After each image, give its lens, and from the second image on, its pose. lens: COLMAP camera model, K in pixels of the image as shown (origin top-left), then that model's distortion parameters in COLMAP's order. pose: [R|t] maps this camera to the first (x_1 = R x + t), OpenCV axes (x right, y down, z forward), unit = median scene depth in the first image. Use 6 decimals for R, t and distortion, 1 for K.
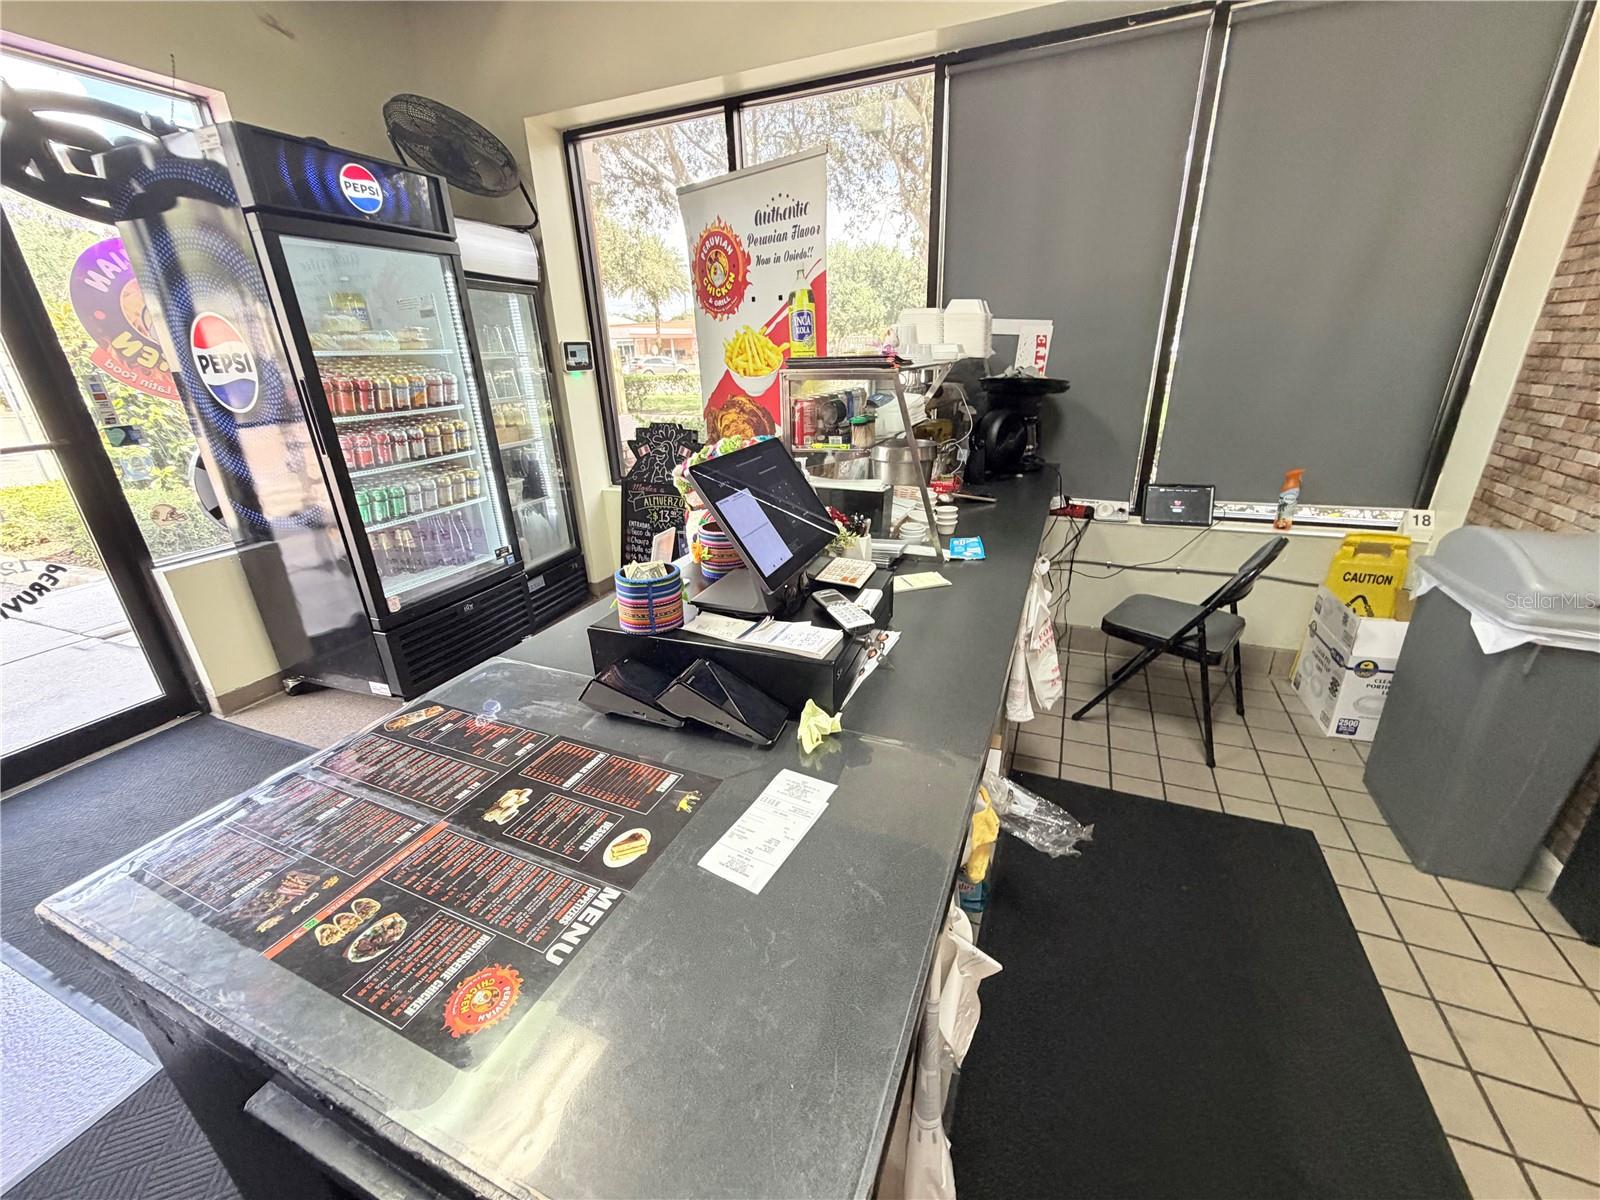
lens RADIAL K [[639.3, 0, 796.8], [0, 639.3, 598.2], [0, 0, 1]] dist [0.001008, 0.000298]
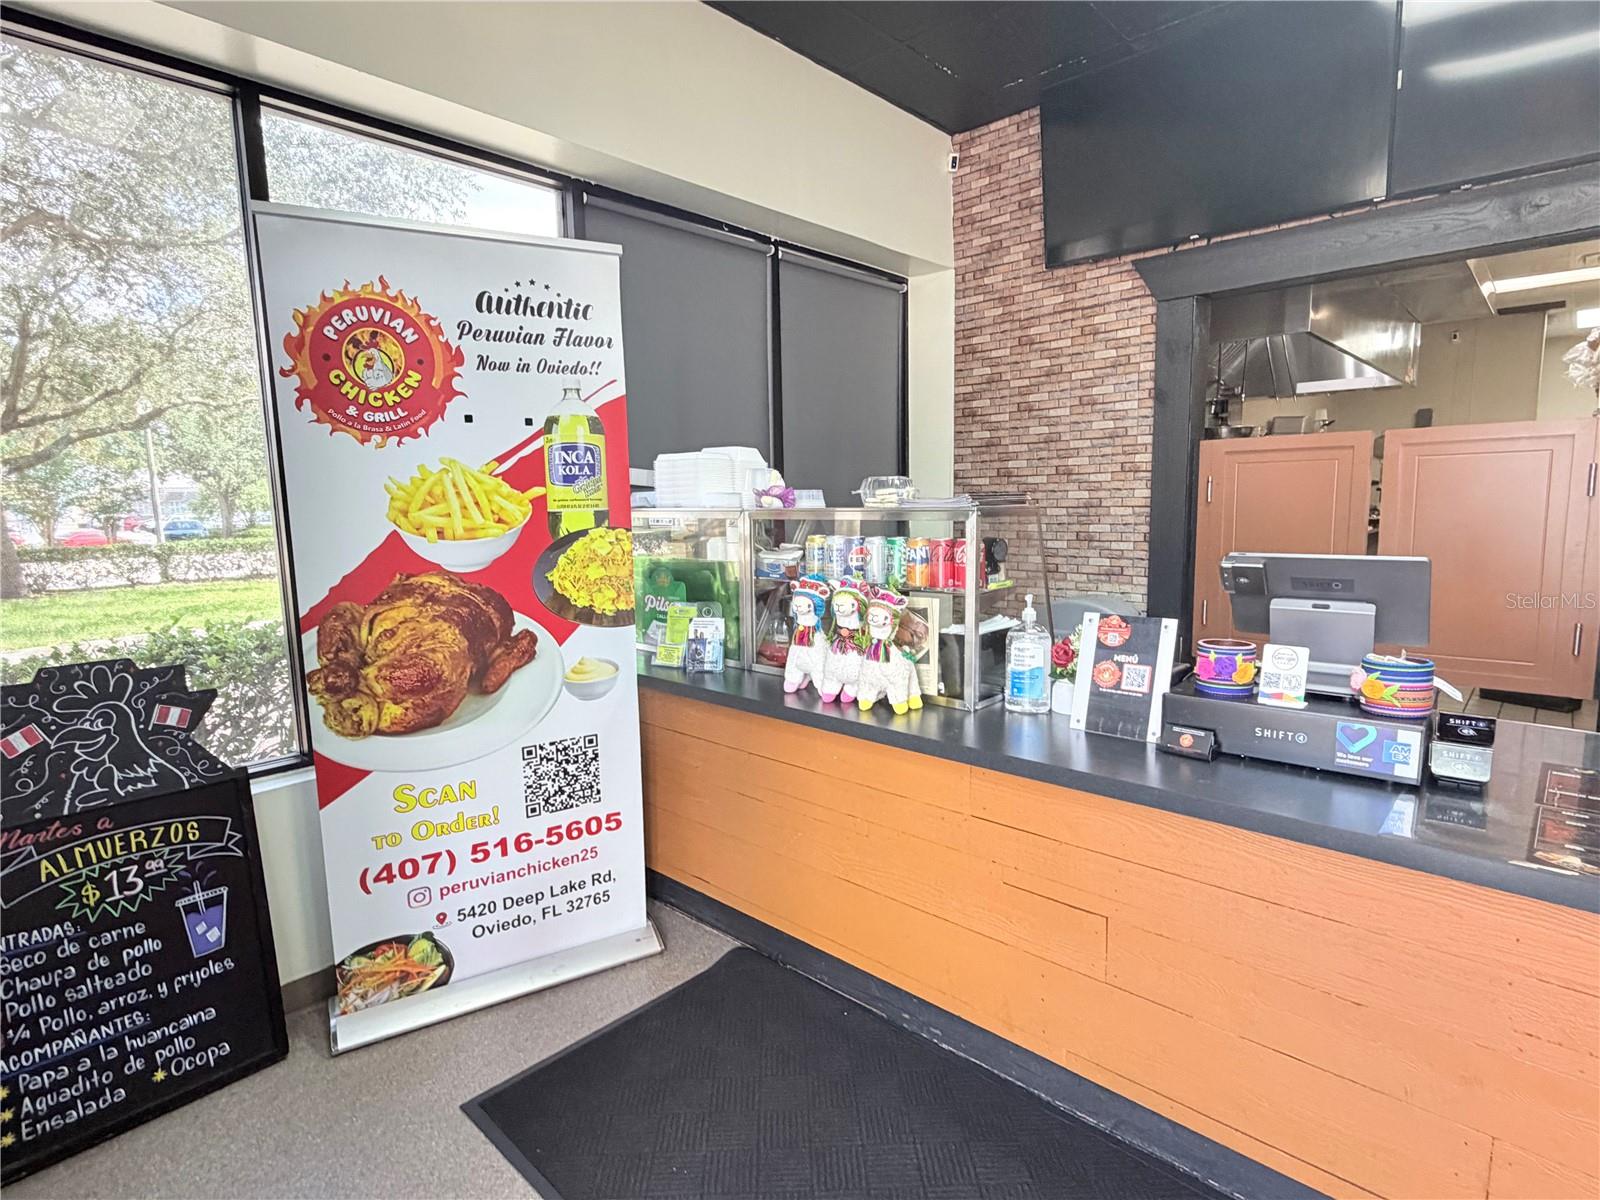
lens RADIAL K [[829.1, 0, 792.7], [0, 829.1, 602.6], [0, 0, 1]] dist [0.001165, -0.000159]
pose [[0.341522, -0.096380, 0.934919, -0.991086], [0.353225, 0.934969, -0.032647, -0.236081], [-0.870973, 0.341386, 0.353356, 0.712662]]
